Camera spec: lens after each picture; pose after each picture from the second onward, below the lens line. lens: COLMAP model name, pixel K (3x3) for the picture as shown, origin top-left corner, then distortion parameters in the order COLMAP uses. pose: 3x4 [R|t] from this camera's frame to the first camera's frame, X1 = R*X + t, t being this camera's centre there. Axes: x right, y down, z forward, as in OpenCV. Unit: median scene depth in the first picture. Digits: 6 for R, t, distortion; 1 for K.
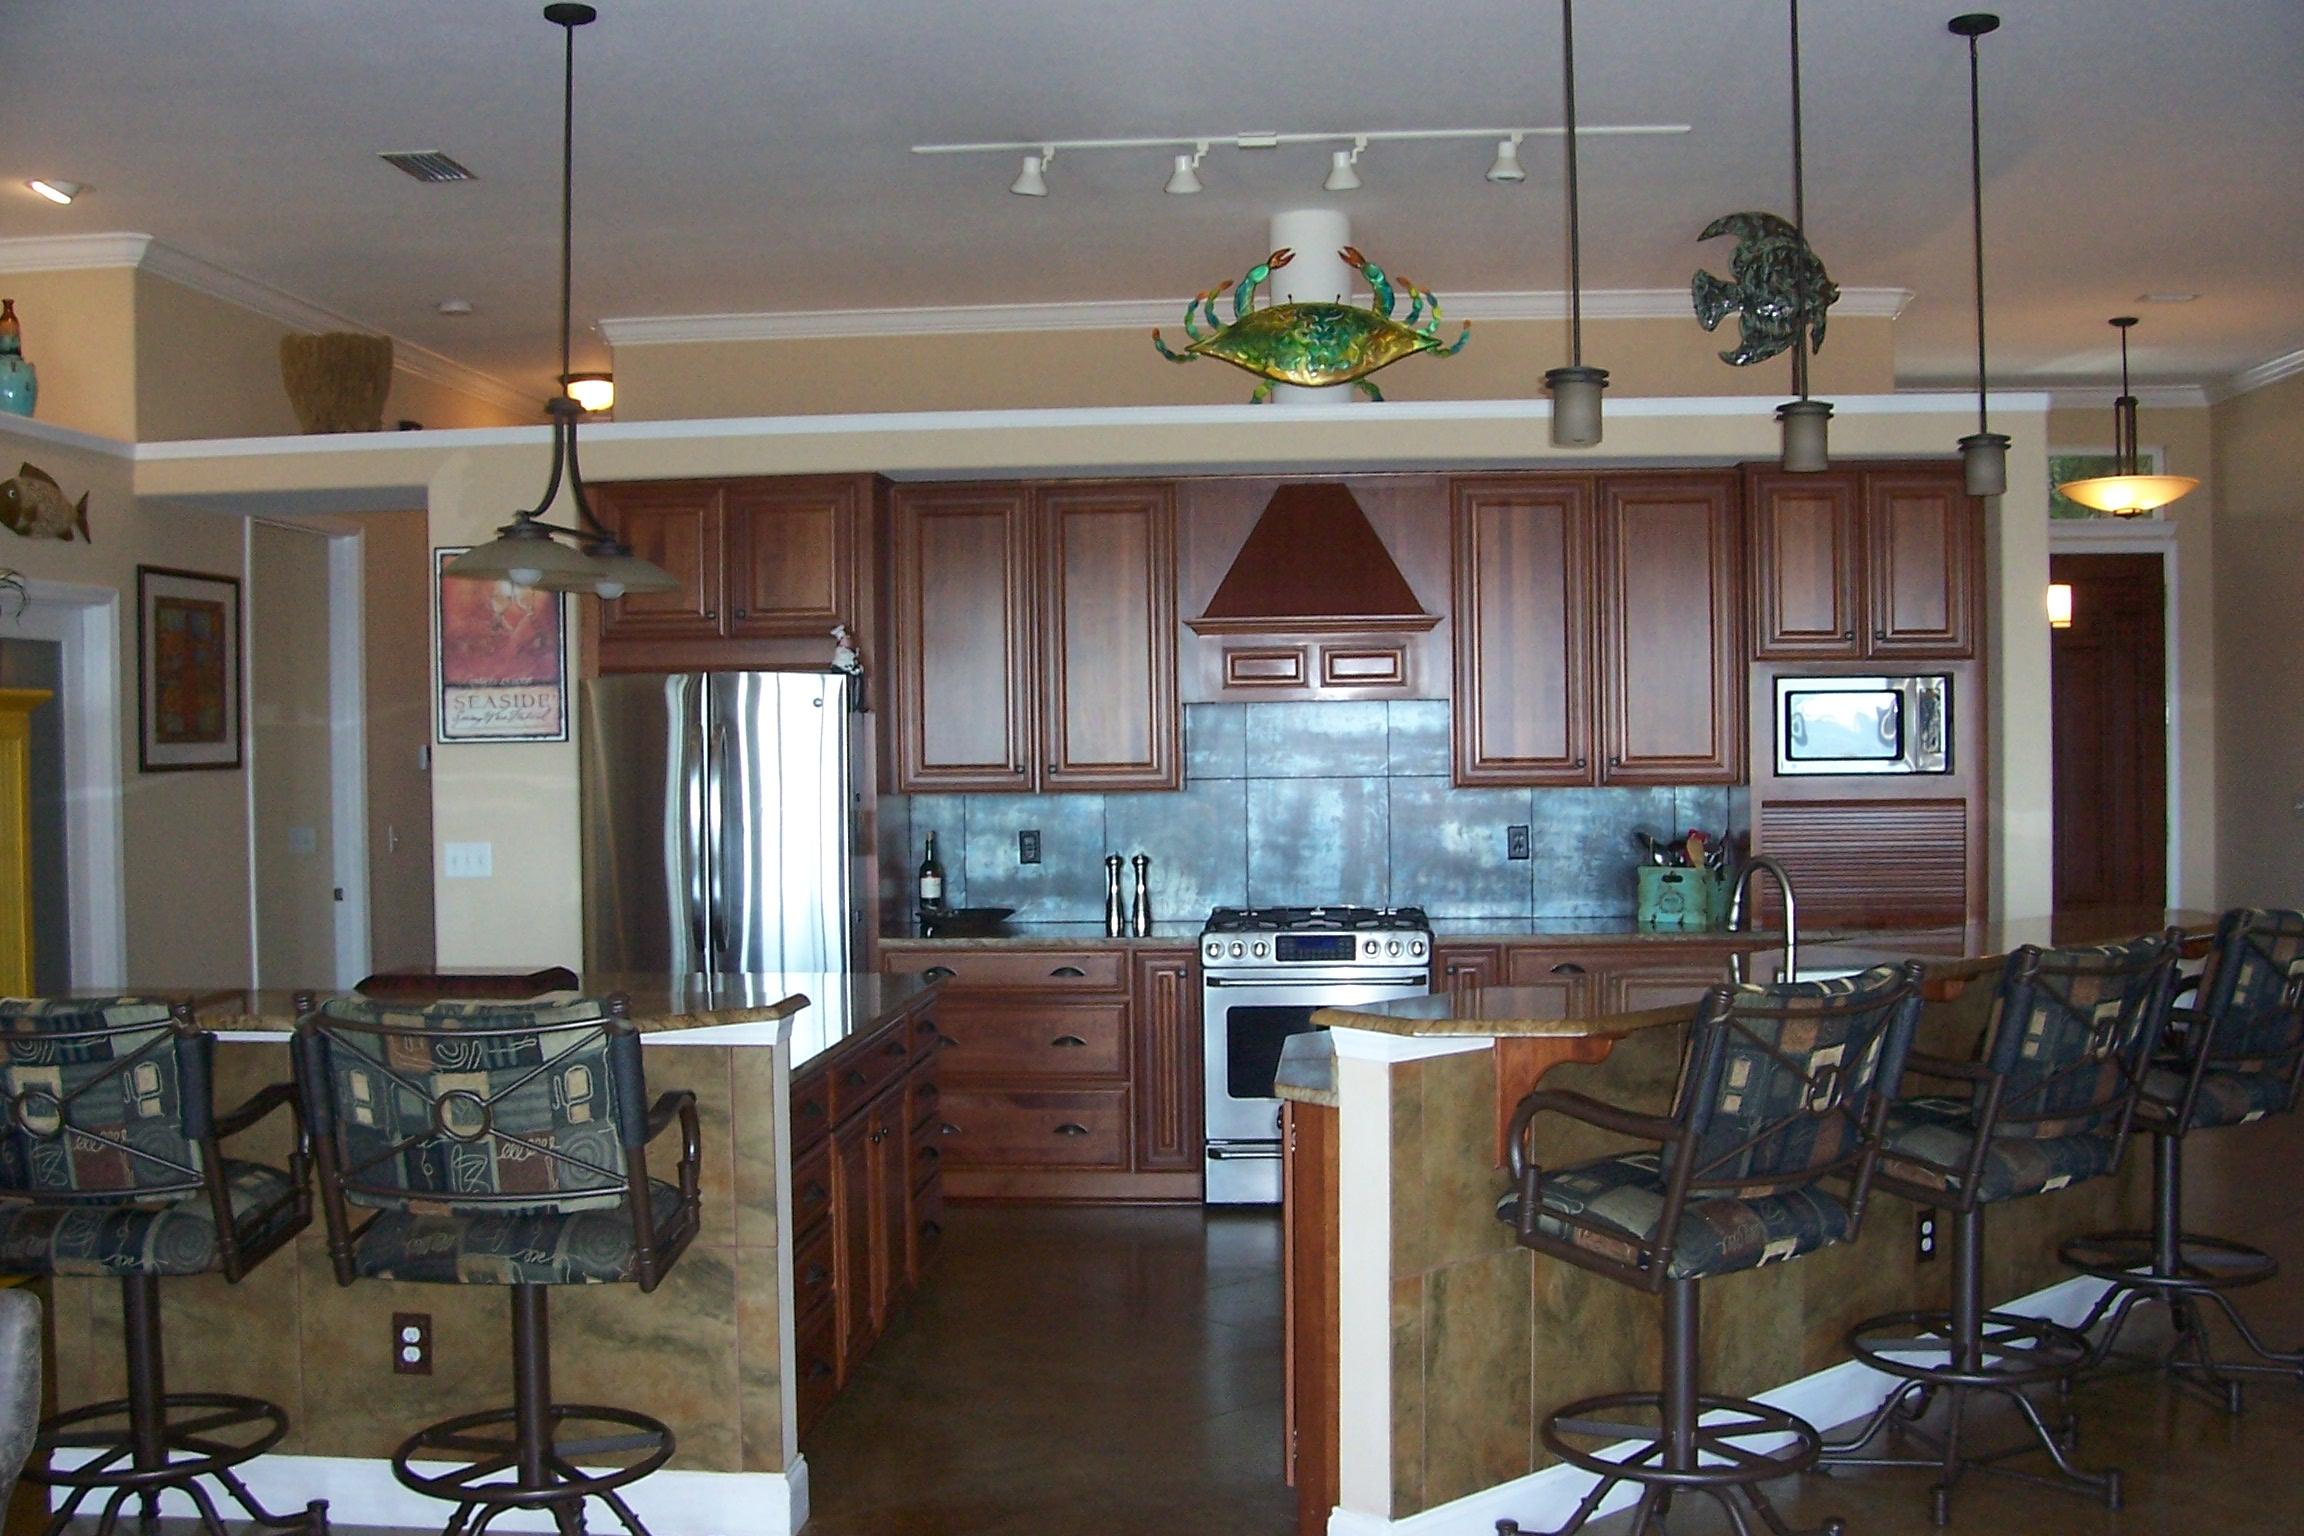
lens RADIAL K [[2311.2, 0, 1152.0], [0, 2311.2, 768.0], [0, 0, 1]] dist [-0.177722, 0.196475]
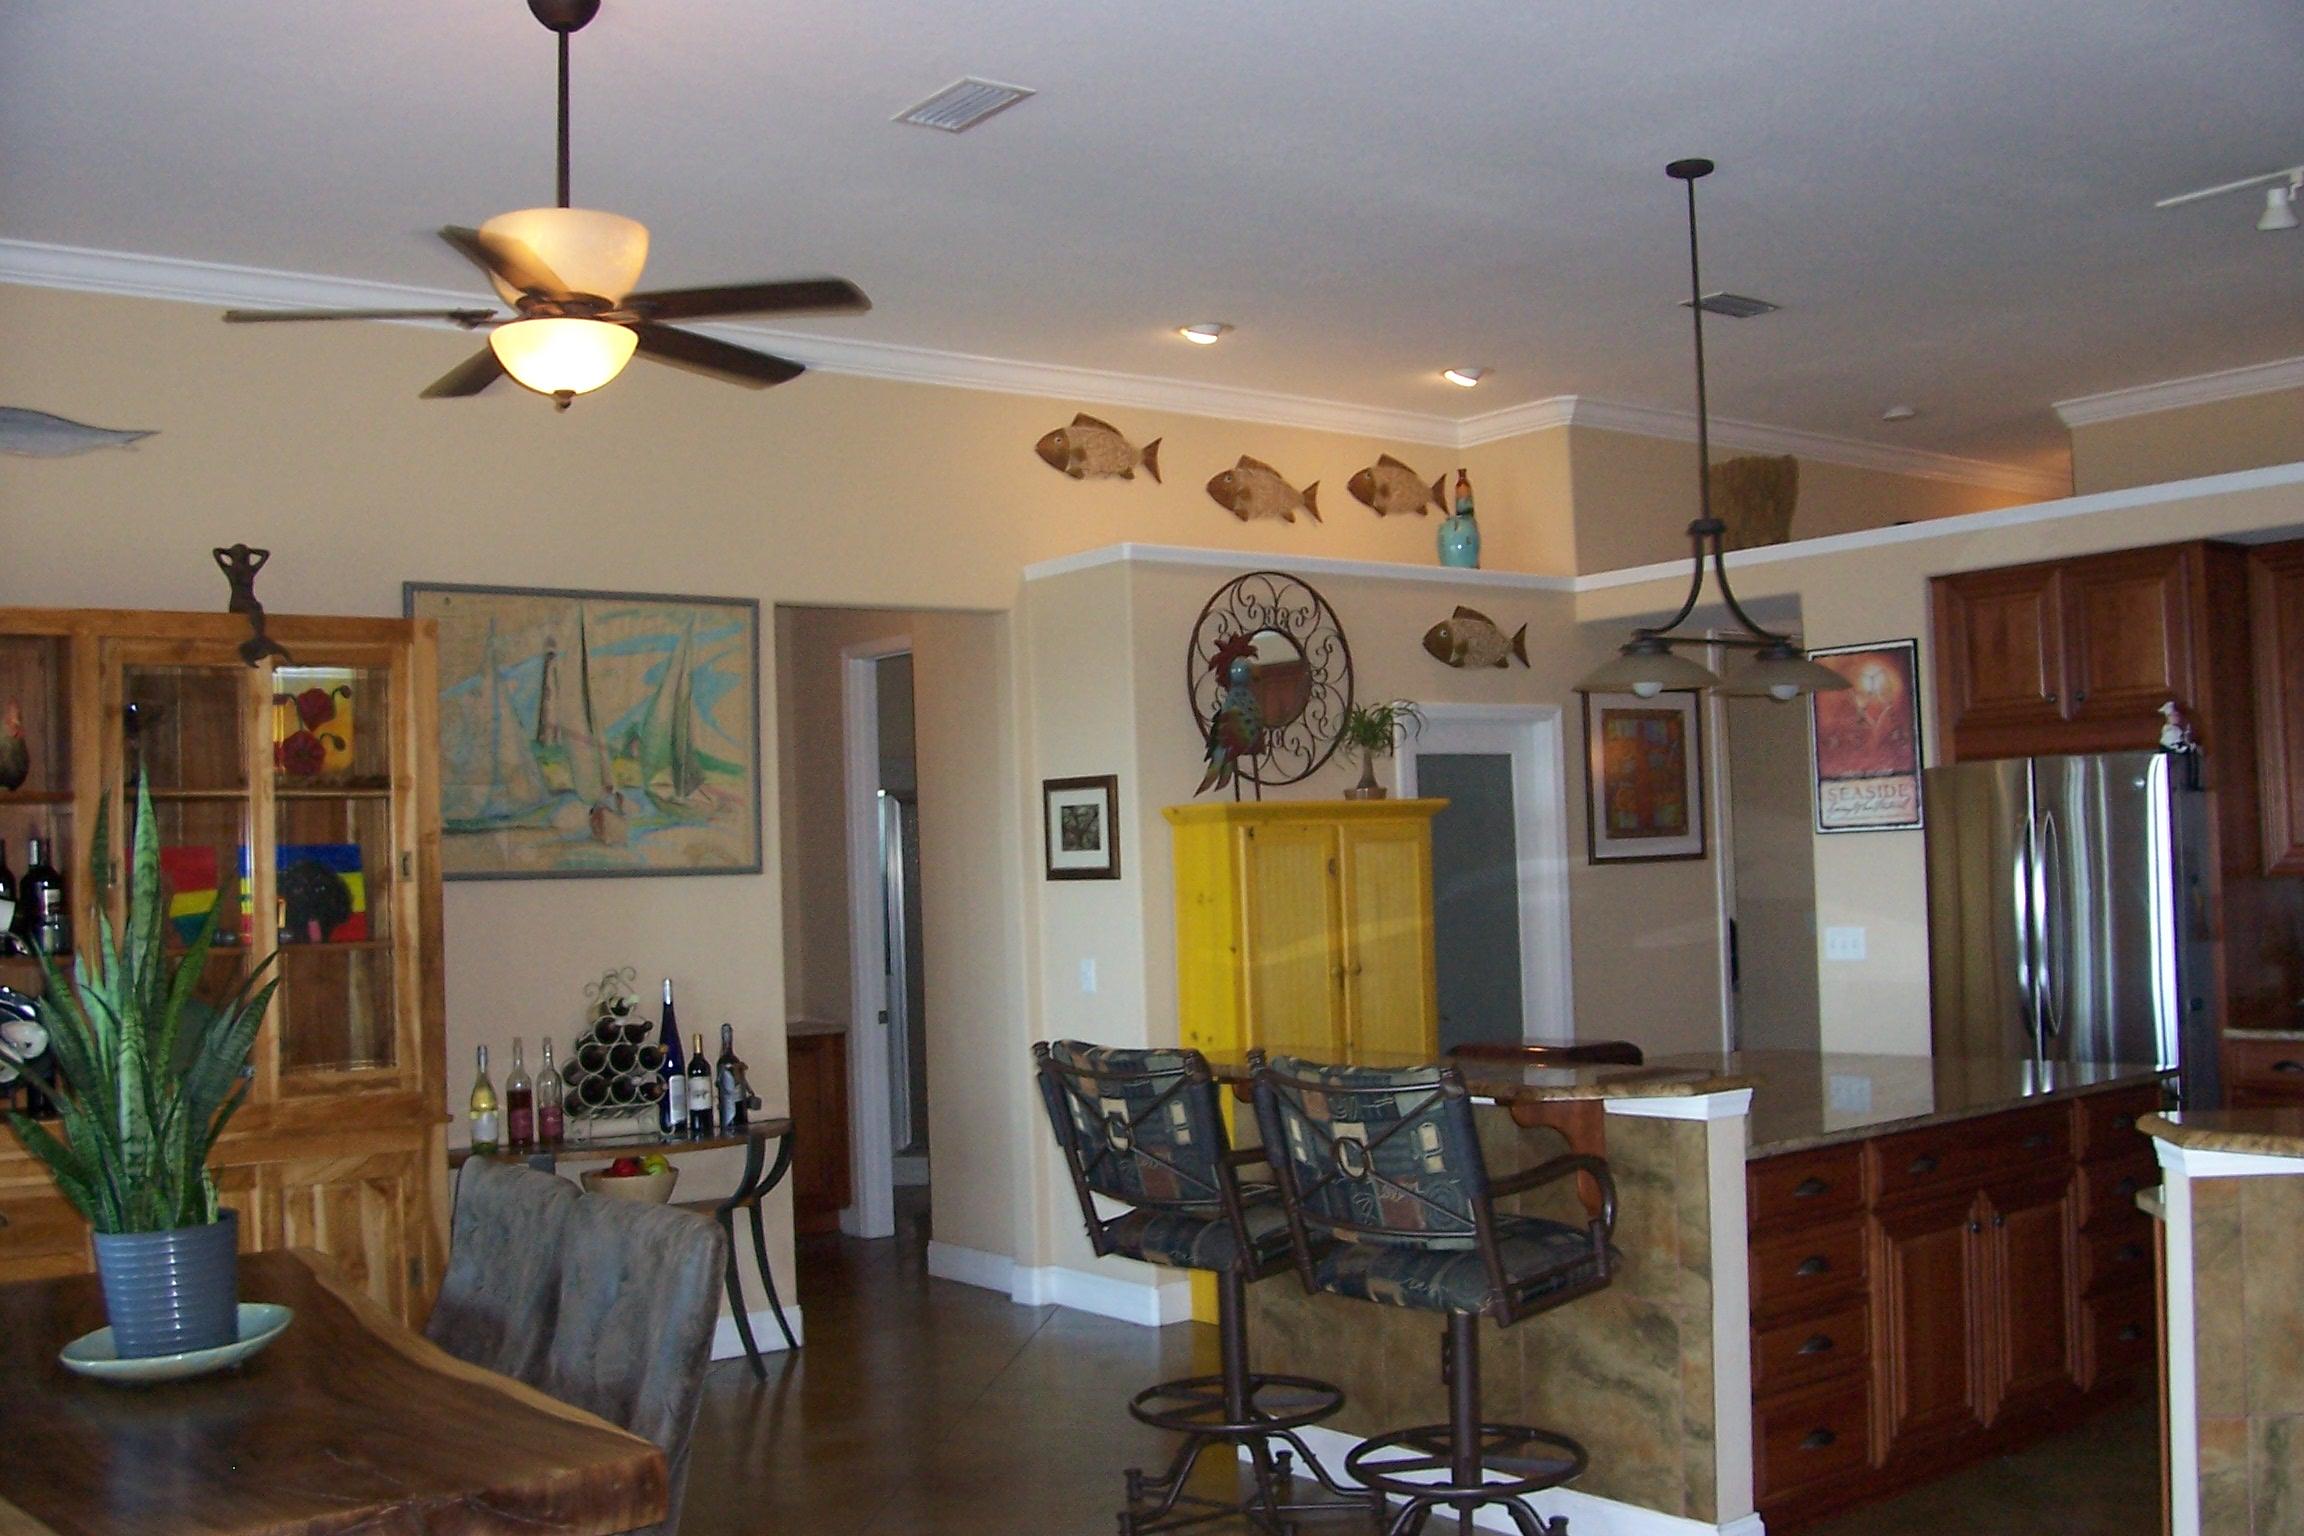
lens RADIAL K [[2311.2, 0, 1152.0], [0, 2311.2, 768.0], [0, 0, 1]] dist [-0.177722, 0.196475]
pose [[0.674512, -0.042000, -0.737069, 0.288745], [0.016189, 0.998982, -0.042110, -0.001826], [0.738087, 0.016471, 0.674505, 0.056433]]
